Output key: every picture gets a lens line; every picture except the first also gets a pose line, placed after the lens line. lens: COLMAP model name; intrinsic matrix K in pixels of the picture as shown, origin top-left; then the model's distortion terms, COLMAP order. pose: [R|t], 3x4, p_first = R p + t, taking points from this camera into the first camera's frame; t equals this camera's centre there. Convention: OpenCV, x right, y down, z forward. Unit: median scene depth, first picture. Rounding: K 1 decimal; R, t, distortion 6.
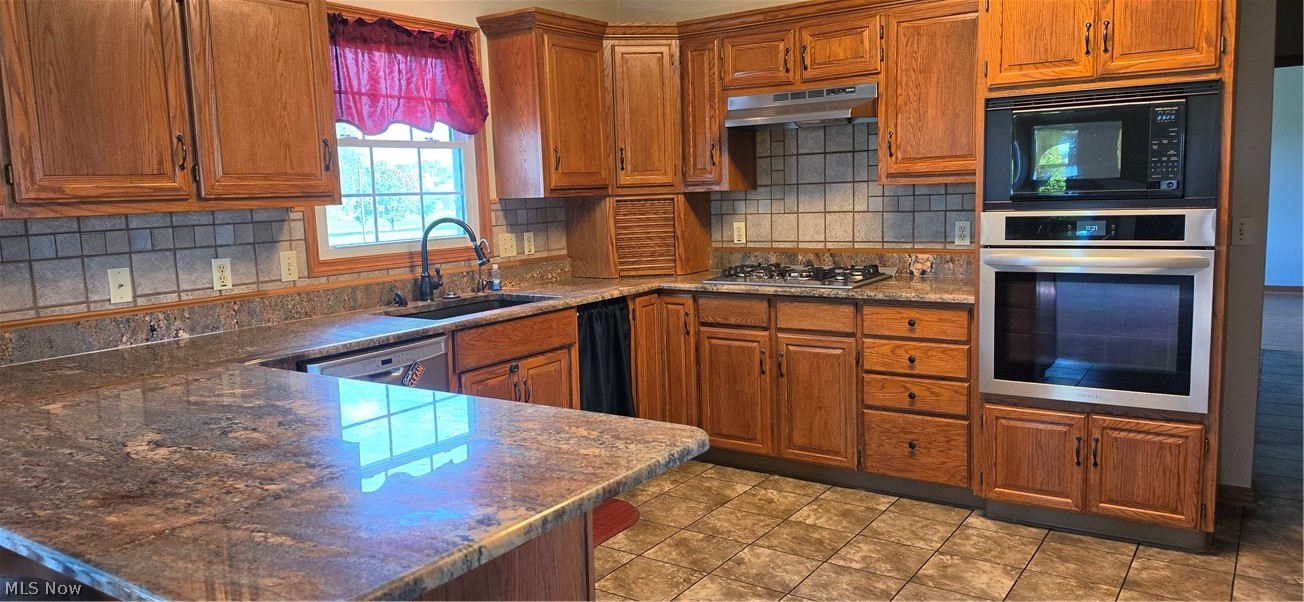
lens RADIAL K [[881.8, 0, 629.8], [0, 881.8, 302.7], [0, 0, 1]] dist [0.074715, -0.124101]
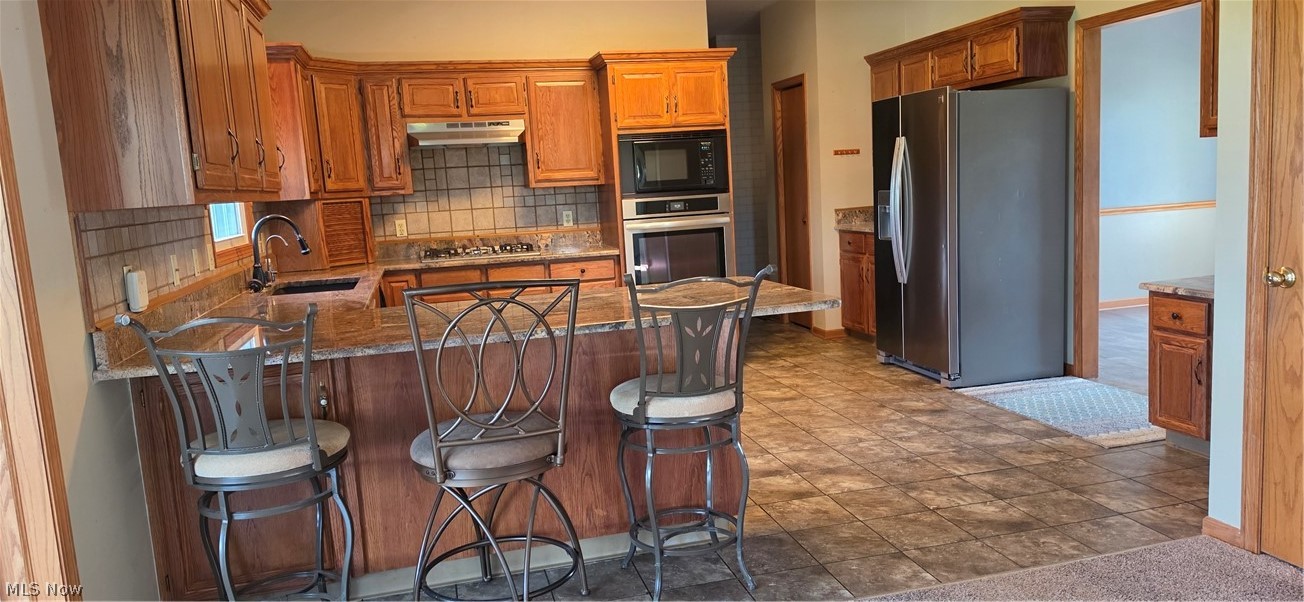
lens RADIAL K [[881.8, 0, 629.8], [0, 881.8, 302.7], [0, 0, 1]] dist [0.074715, -0.124101]
pose [[0.667195, -0.101716, 0.737906, -0.788458], [0.126607, 0.991704, 0.022226, 0.053210], [-0.734045, 0.078595, 0.674538, -0.131445]]
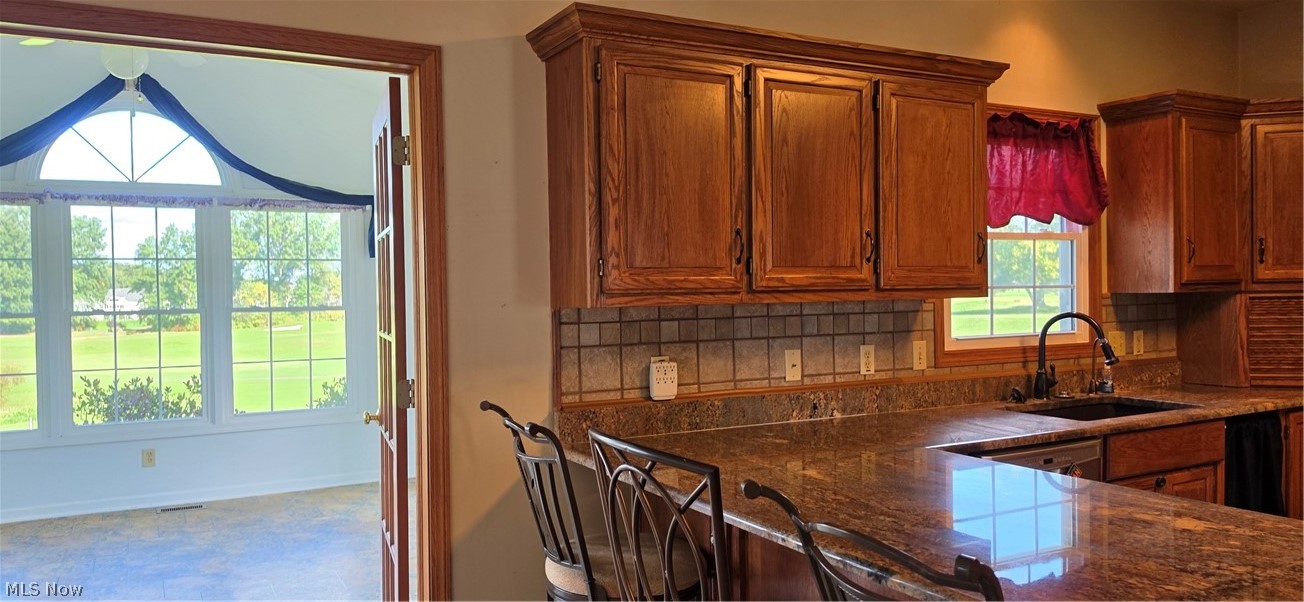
lens RADIAL K [[881.8, 0, 629.8], [0, 881.8, 302.7], [0, 0, 1]] dist [0.074715, -0.124101]
pose [[0.886583, 0.025132, -0.461887, -0.188491], [-0.072535, 0.993724, -0.085159, 0.009064], [0.456848, 0.109004, 0.882841, -0.057678]]
